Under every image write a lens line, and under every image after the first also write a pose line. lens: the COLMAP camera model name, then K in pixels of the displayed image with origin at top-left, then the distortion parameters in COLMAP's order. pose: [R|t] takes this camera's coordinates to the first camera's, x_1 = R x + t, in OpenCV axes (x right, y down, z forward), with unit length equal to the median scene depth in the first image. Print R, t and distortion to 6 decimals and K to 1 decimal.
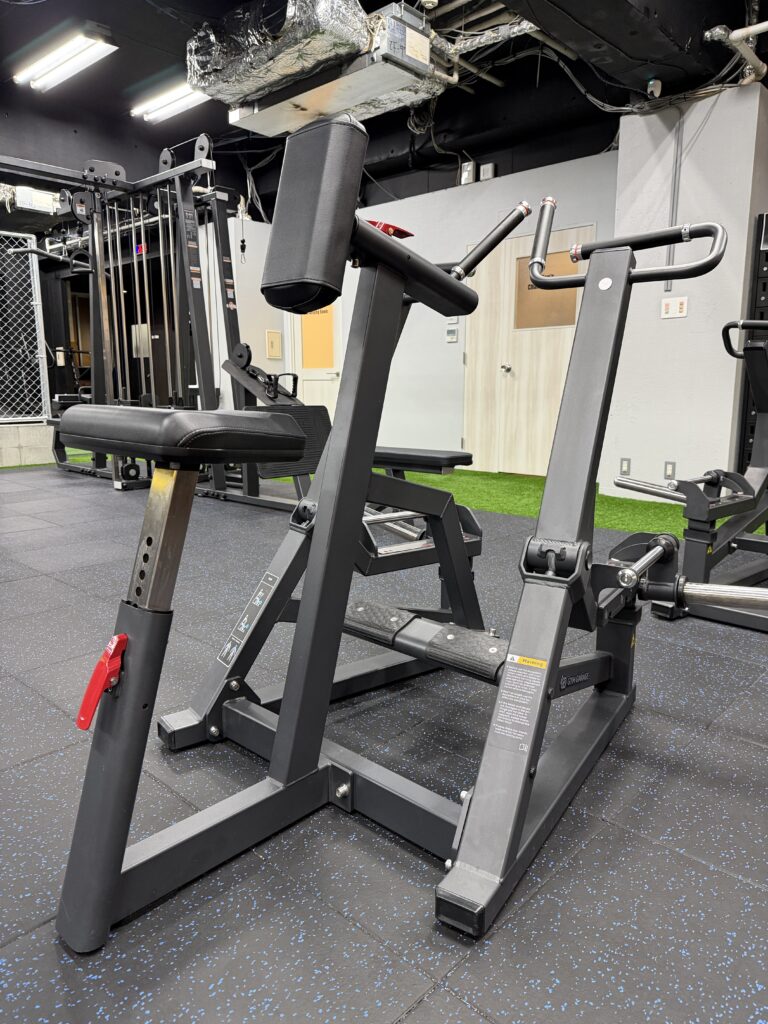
lens RADIAL K [[724.3, 0, 384.3], [0, 724.3, 511.9], [0, 0, 1]] dist [0.028249, -0.035855]
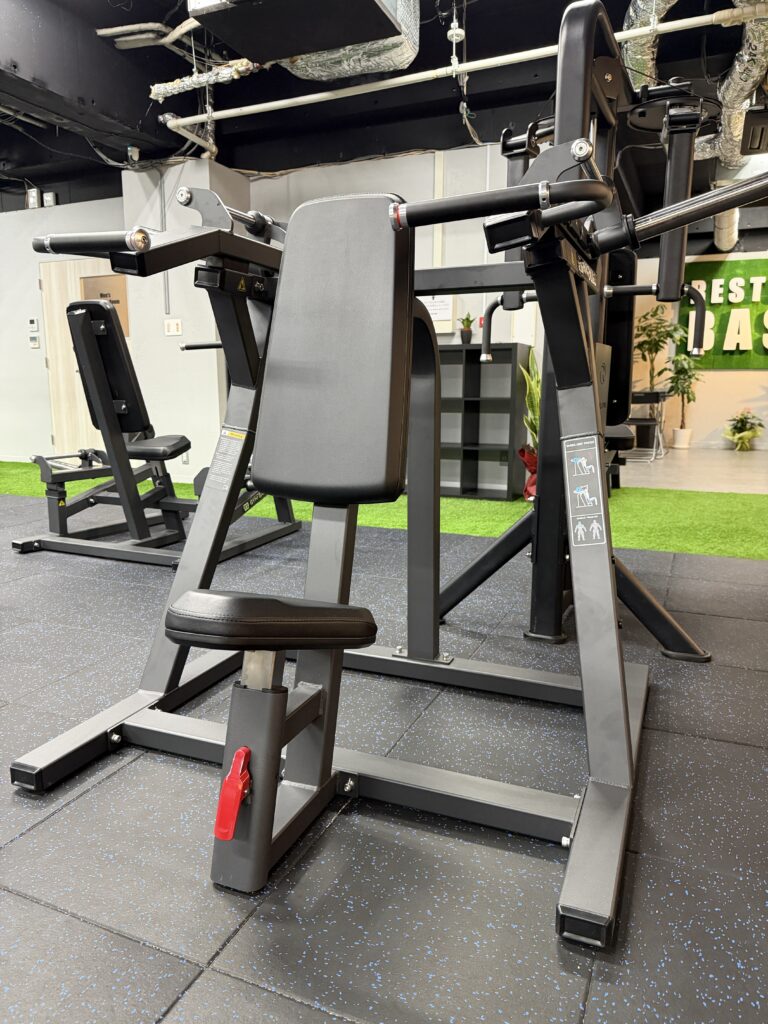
lens RADIAL K [[724.3, 0, 382.3], [0, 724.3, 513.5], [0, 0, 1]] dist [0.028249, -0.035855]
pose [[0.947929, -0.045582, 0.315202, 0.327043], [0.046420, 0.998910, 0.004851, 0.051977], [-0.315080, 0.010033, 0.949012, -0.303359]]
